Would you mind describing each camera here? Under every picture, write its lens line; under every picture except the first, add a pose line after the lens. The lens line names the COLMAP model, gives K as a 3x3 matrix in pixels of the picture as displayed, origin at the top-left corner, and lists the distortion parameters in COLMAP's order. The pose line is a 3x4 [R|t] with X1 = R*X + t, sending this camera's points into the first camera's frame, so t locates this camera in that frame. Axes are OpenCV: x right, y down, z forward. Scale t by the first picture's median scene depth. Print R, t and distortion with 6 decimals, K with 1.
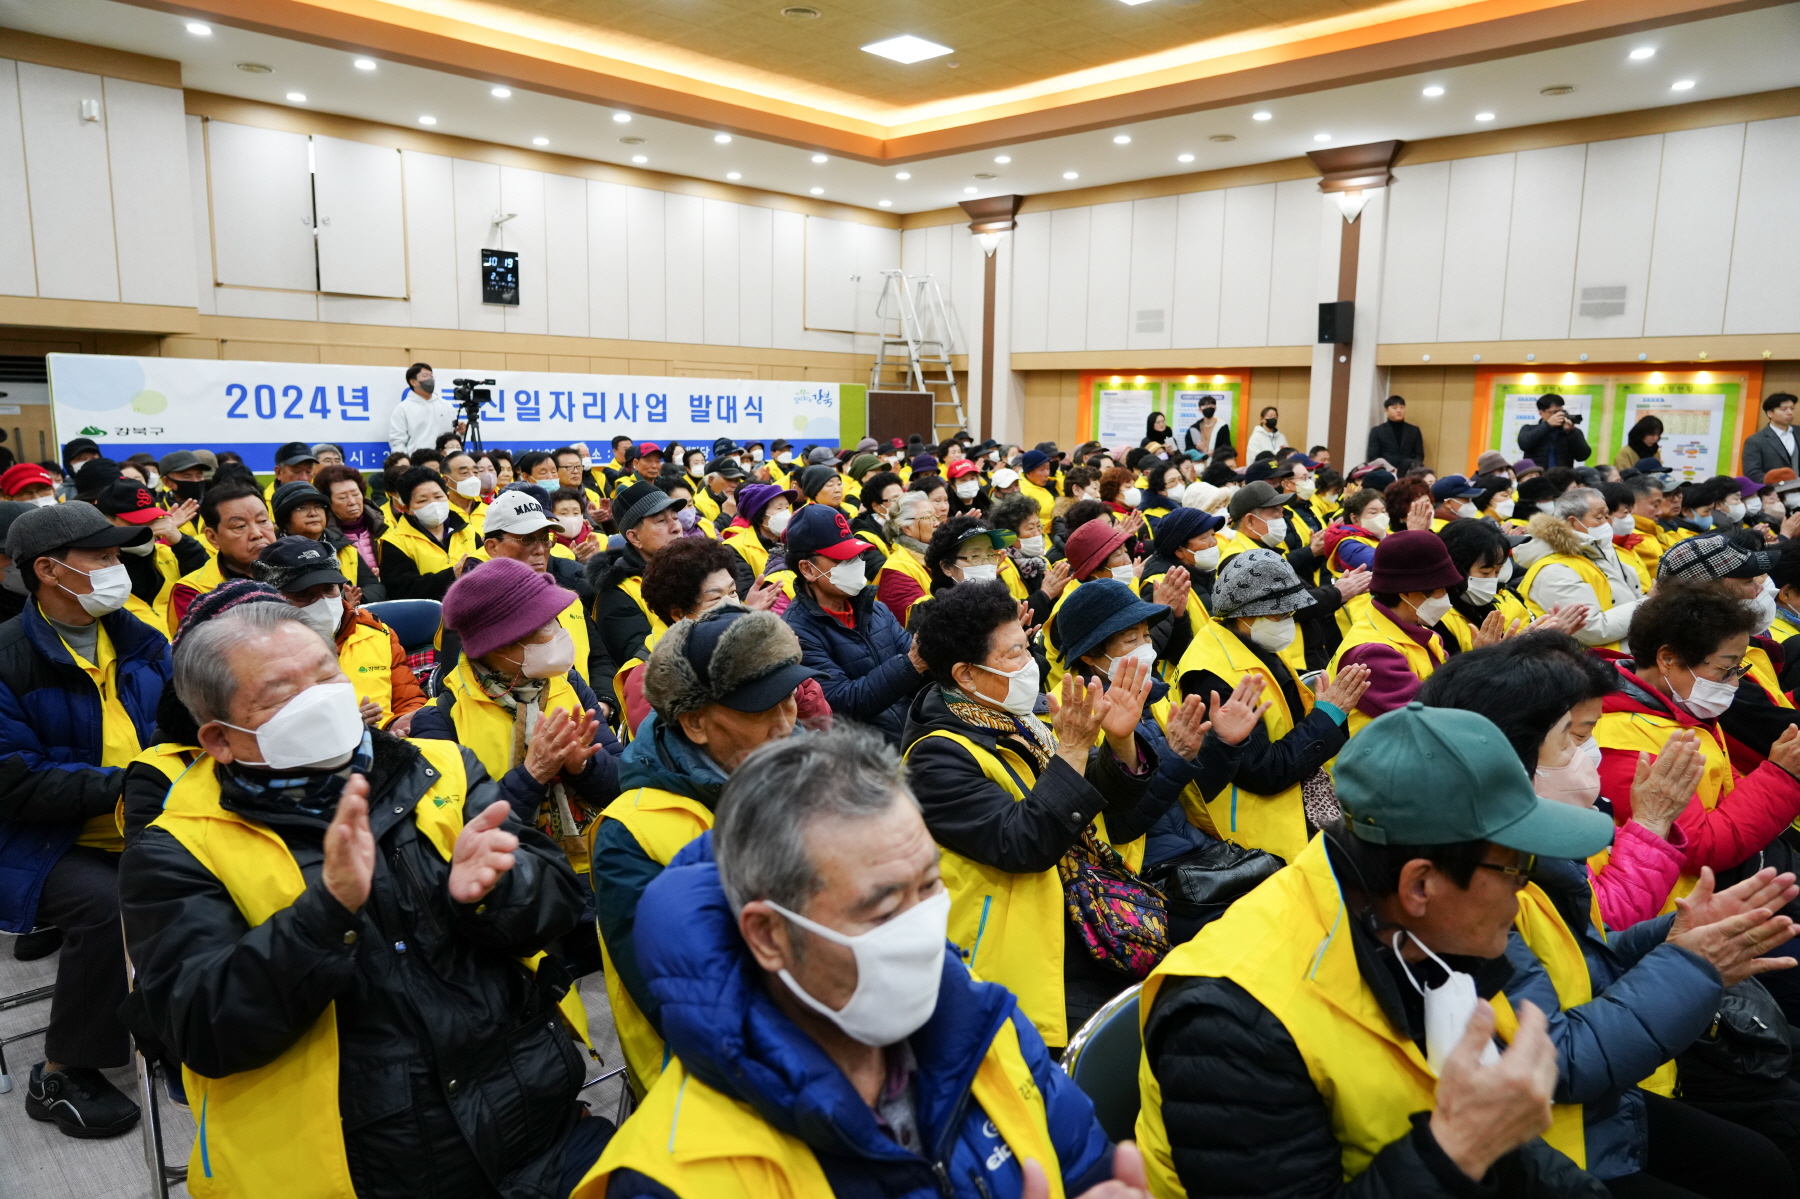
lens RADIAL K [[1249.4, 0, 900.0], [0, 1249.4, 599.5], [0, 0, 1]] dist [0.001203, 0.036081]
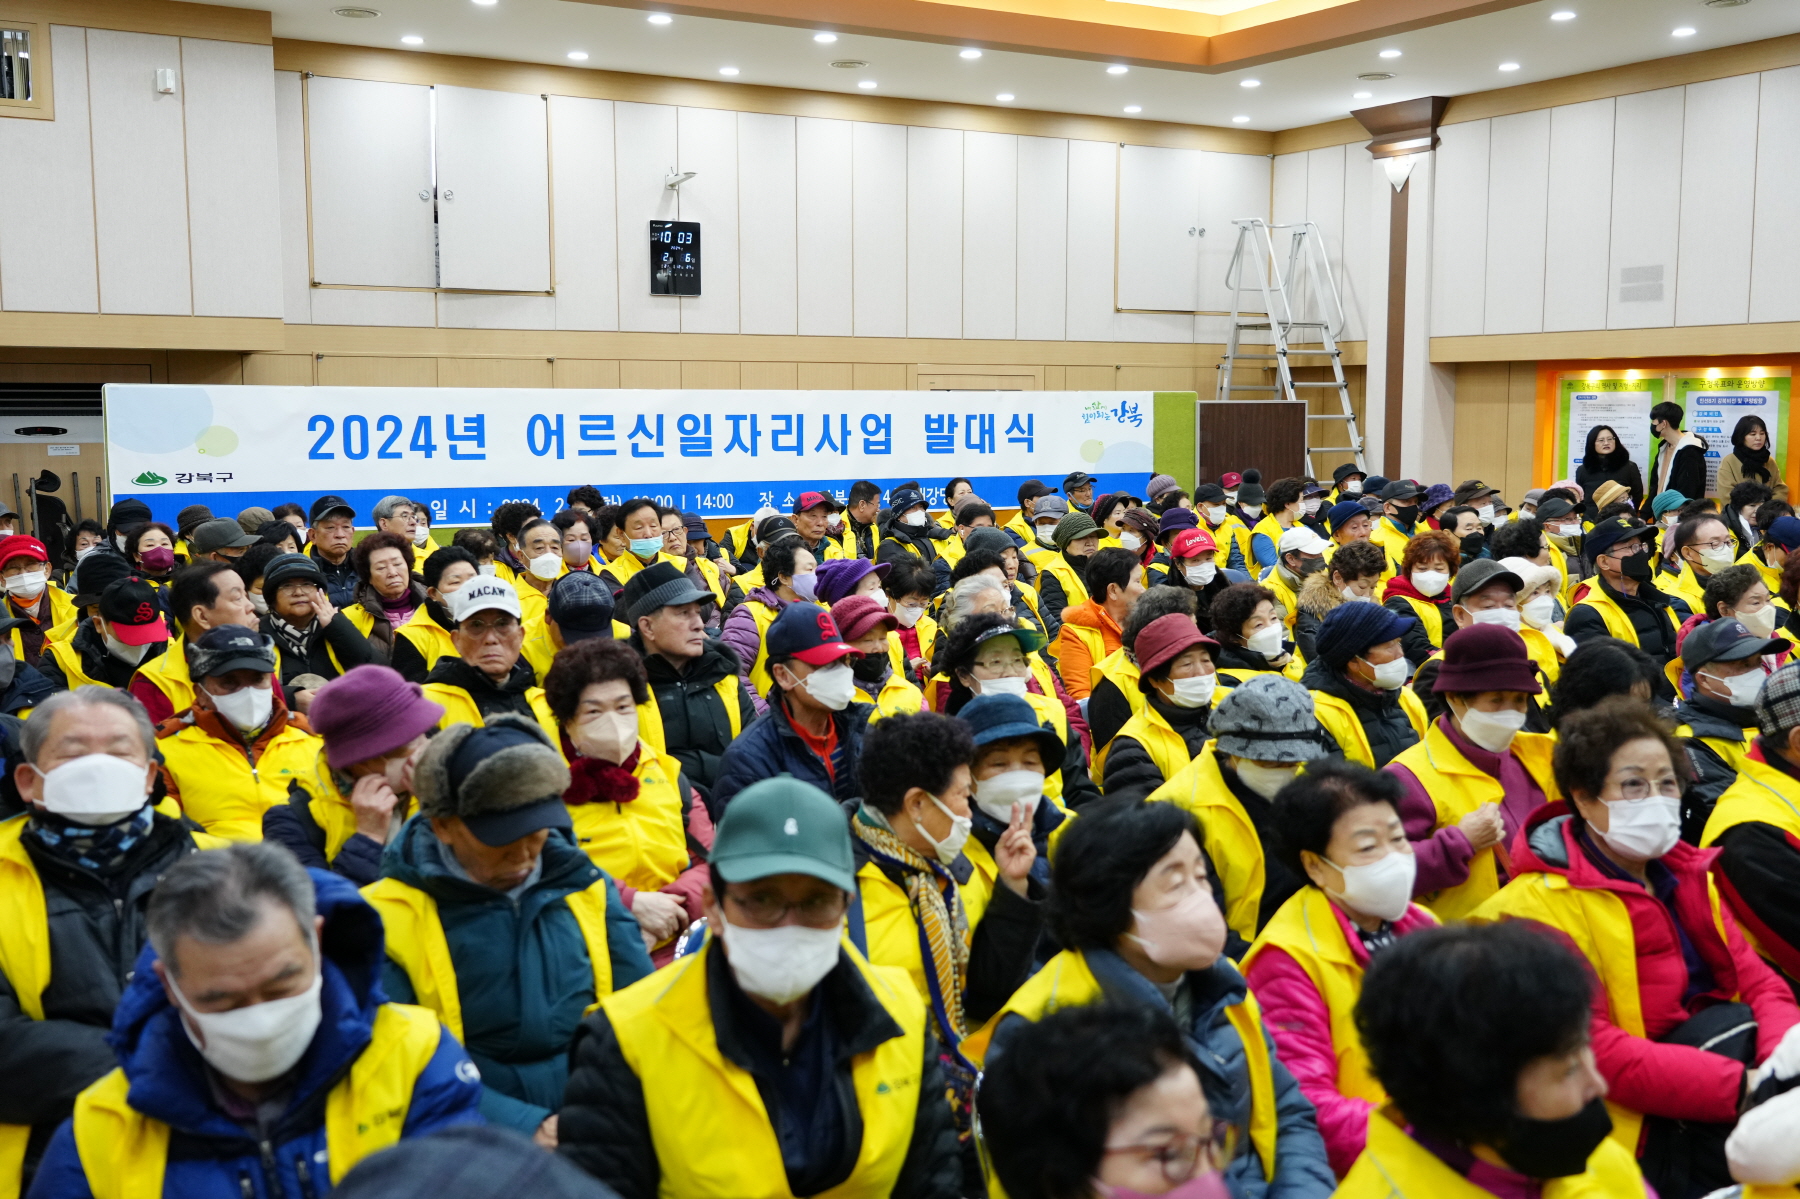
lens RADIAL K [[1958.0, 0, 900.0], [0, 1958.0, 599.5], [0, 0, 1]] dist [0.087552, -0.004489]
pose [[0.969154, 0.007998, -0.246326, 0.091083], [-0.021347, 0.998441, -0.051571, -0.002729], [0.245530, 0.055238, 0.967814, -0.064766]]
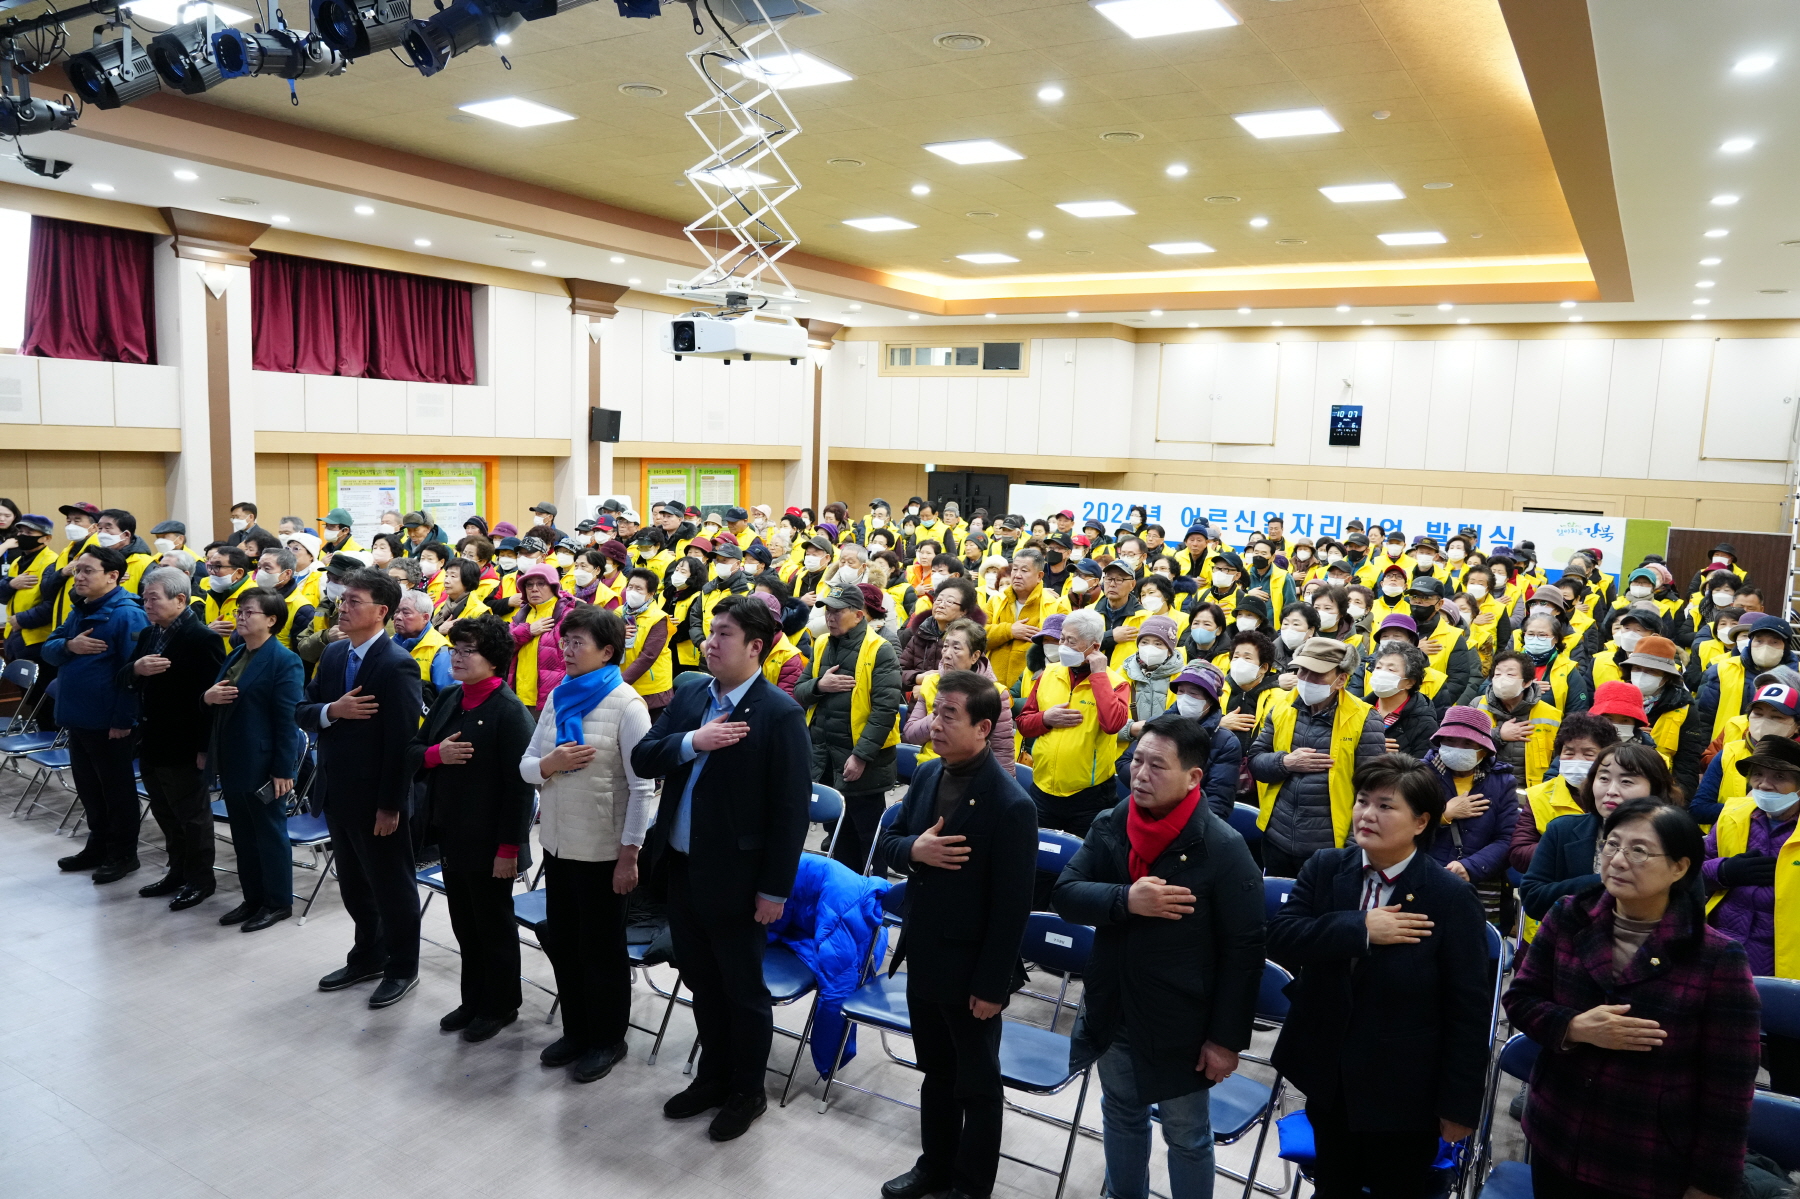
lens RADIAL K [[1249.4, 0, 900.0], [0, 1249.4, 599.5], [0, 0, 1]] dist [0.001203, 0.036081]
pose [[0.266961, 0.112683, -0.957097, 0.828408], [-0.180286, 0.981447, 0.065263, -0.080791], [0.946693, 0.155129, 0.282324, 0.220558]]
